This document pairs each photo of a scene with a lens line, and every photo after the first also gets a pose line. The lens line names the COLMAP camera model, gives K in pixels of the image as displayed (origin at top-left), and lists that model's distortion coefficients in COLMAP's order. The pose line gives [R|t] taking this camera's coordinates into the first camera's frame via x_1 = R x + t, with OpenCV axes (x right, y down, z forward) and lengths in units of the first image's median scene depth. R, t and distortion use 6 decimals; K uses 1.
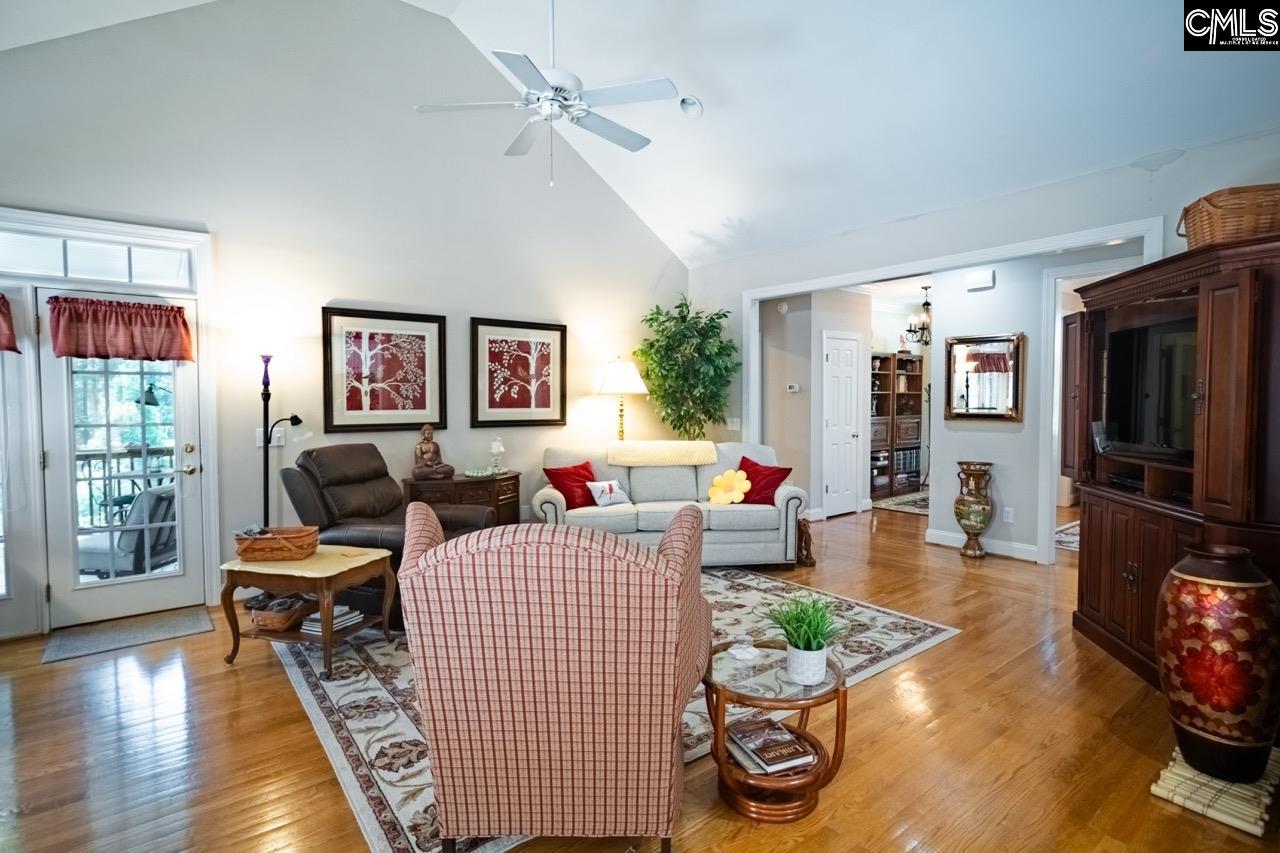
lens RADIAL K [[607.5, 0, 640.4], [0, 607.5, 424.0], [0, 0, 1]] dist [-0.012382, 0.005138]
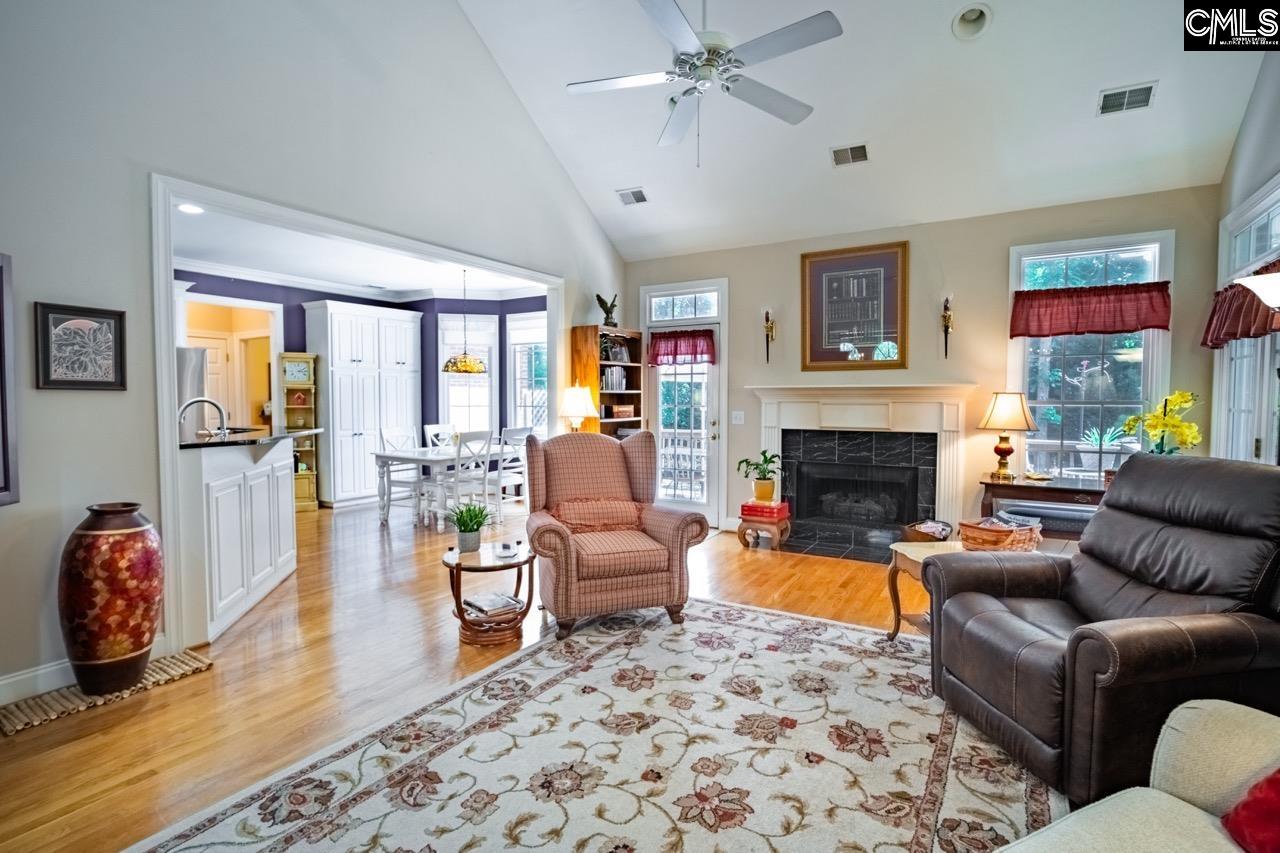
lens RADIAL K [[607.5, 0, 639.8], [0, 607.5, 422.5], [0, 0, 1]] dist [-0.012382, 0.005138]
pose [[-0.931820, 0.018394, -0.362453, 0.300307], [-0.011825, 0.996646, 0.080979, -0.055672], [0.362727, 0.079744, -0.928477, 1.866963]]
